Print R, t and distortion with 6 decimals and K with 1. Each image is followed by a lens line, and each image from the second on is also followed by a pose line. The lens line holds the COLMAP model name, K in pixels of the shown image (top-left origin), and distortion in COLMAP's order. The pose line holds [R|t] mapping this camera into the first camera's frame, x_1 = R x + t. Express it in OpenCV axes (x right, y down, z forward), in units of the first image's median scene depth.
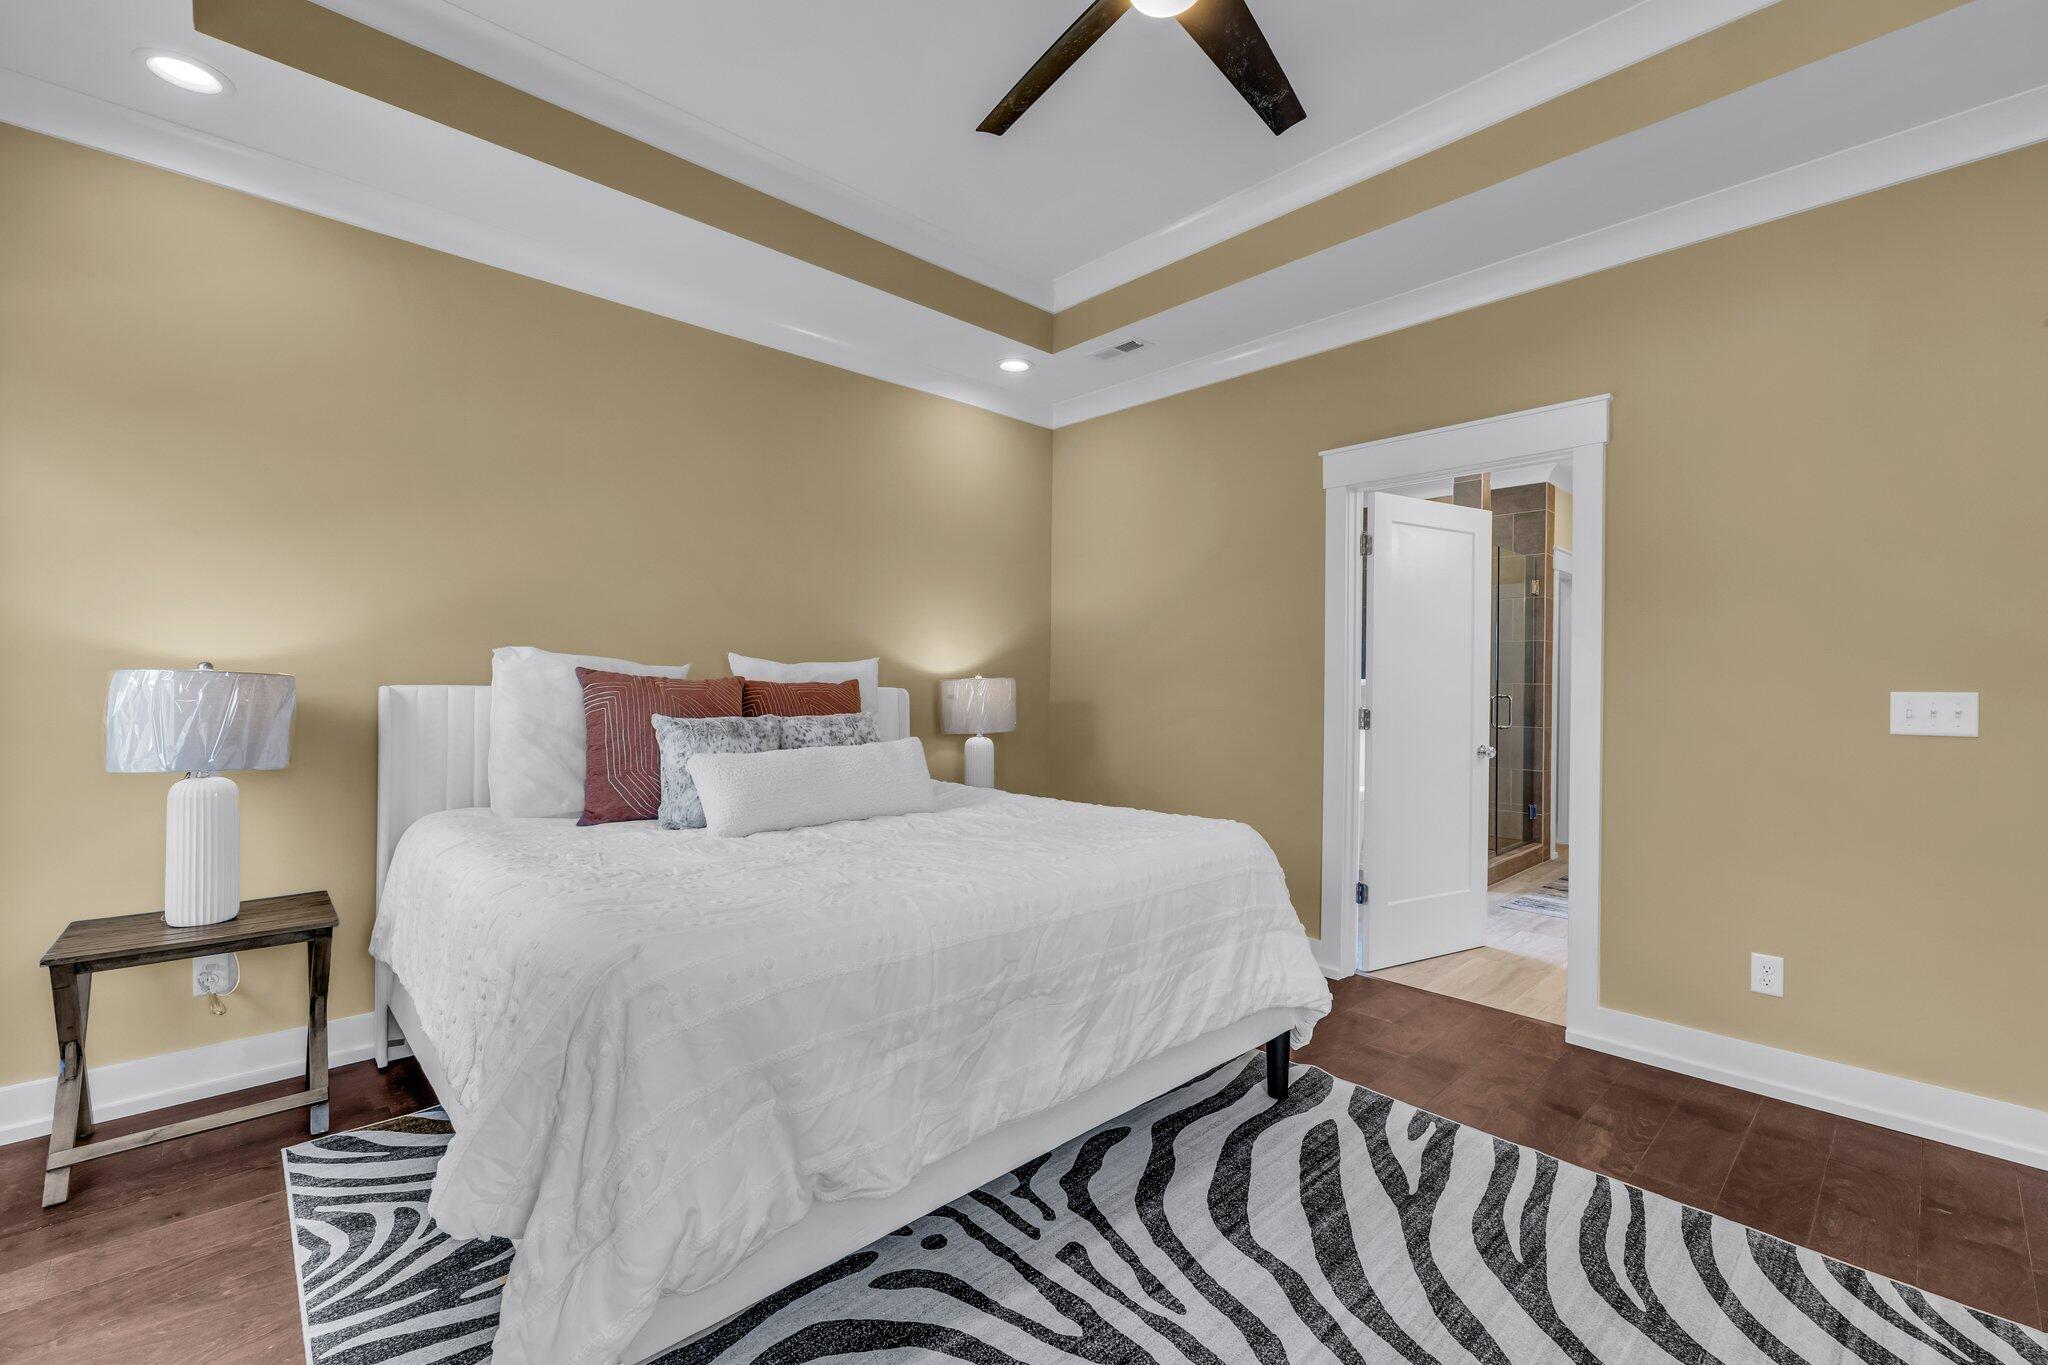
lens RADIAL K [[861.3, 0, 1024.7], [0, 861.3, 680.4], [0, 0, 1]] dist [-0.001538, 0.000677]
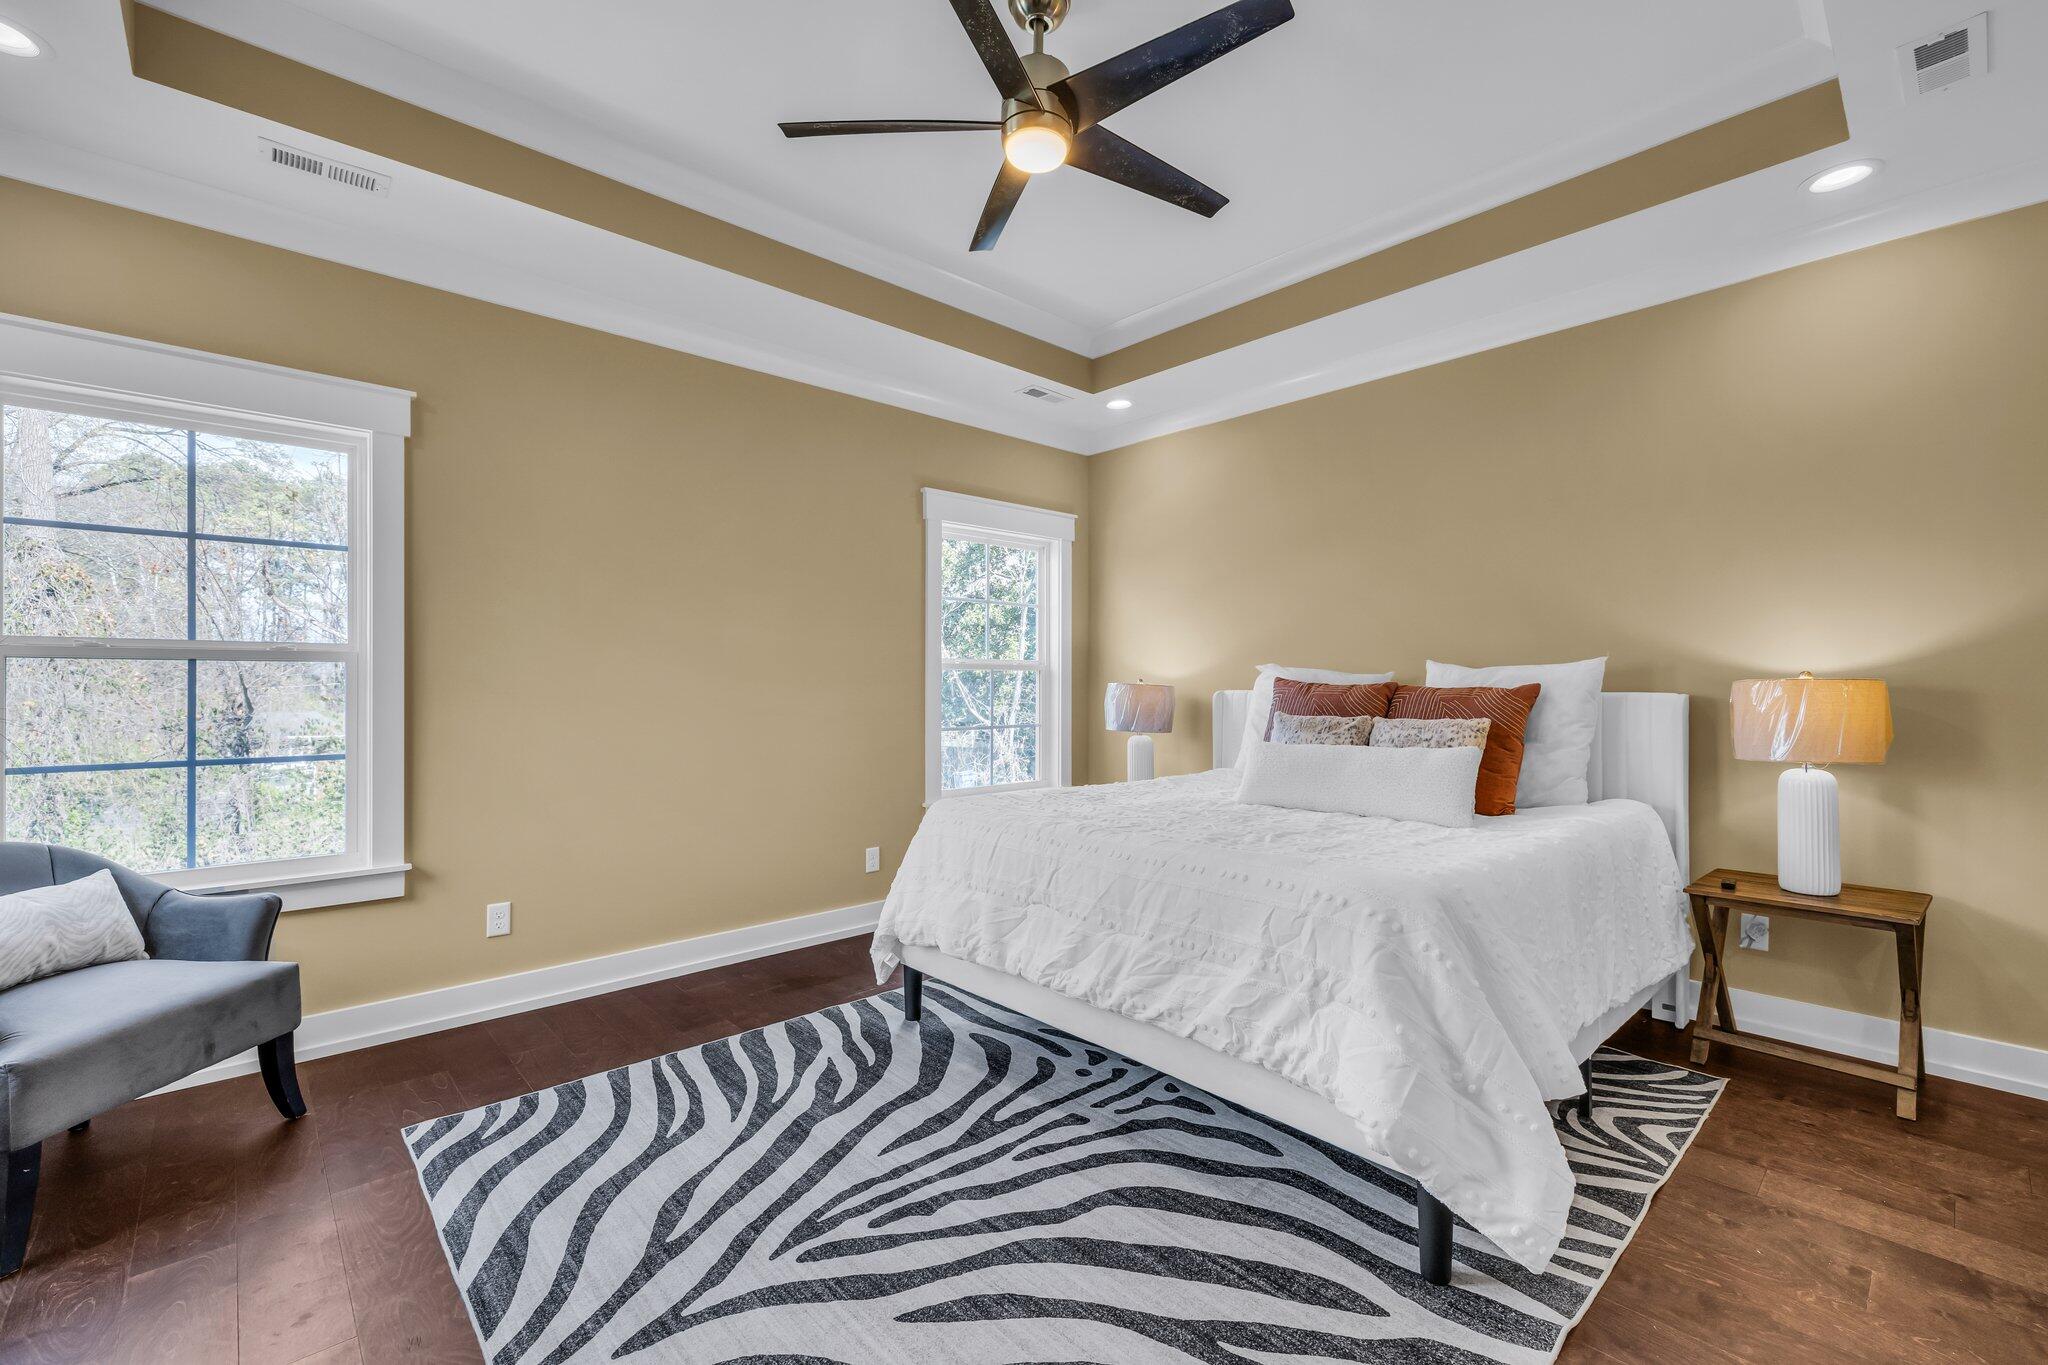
lens RADIAL K [[861.3, 0, 1026.6], [0, 861.3, 682.6], [0, 0, 1]] dist [-0.001538, 0.000677]
pose [[-0.007152, -0.010997, -0.999914, 1.335014], [0.001504, 0.999938, -0.011008, 0.012051], [0.999973, -0.001582, -0.007135, 0.904860]]
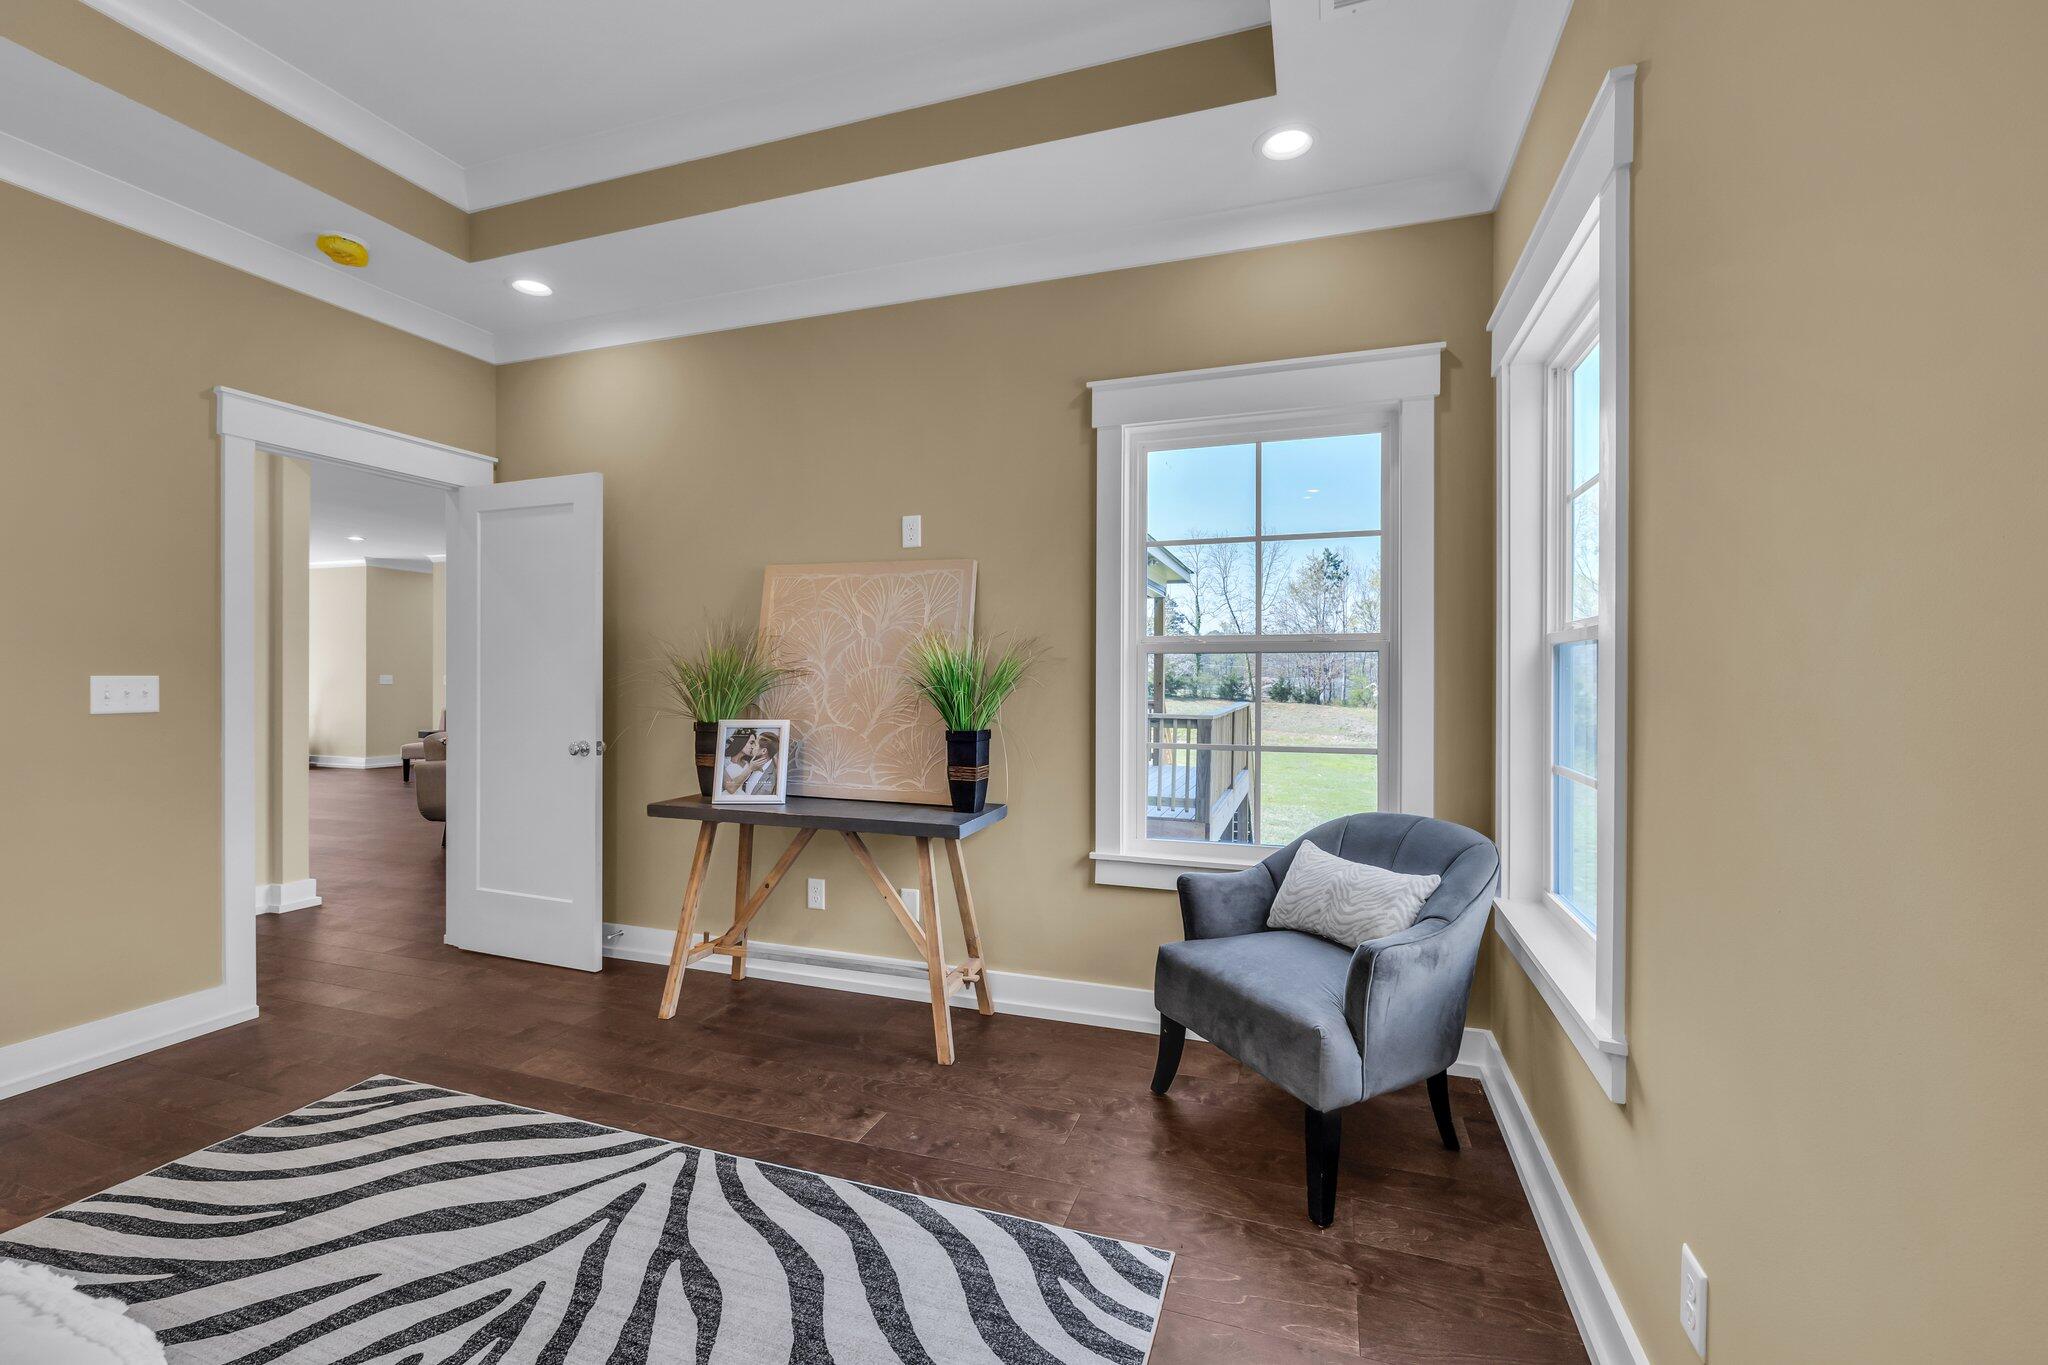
lens RADIAL K [[861.3, 0, 1027.3], [0, 861.3, 680.9], [0, 0, 1]] dist [-0.001538, 0.000677]
pose [[-0.470426, -0.012878, 0.882346, -0.675268], [-0.008410, 0.999914, 0.010109, -0.001827], [-0.882399, -0.002665, -0.470493, 0.587332]]
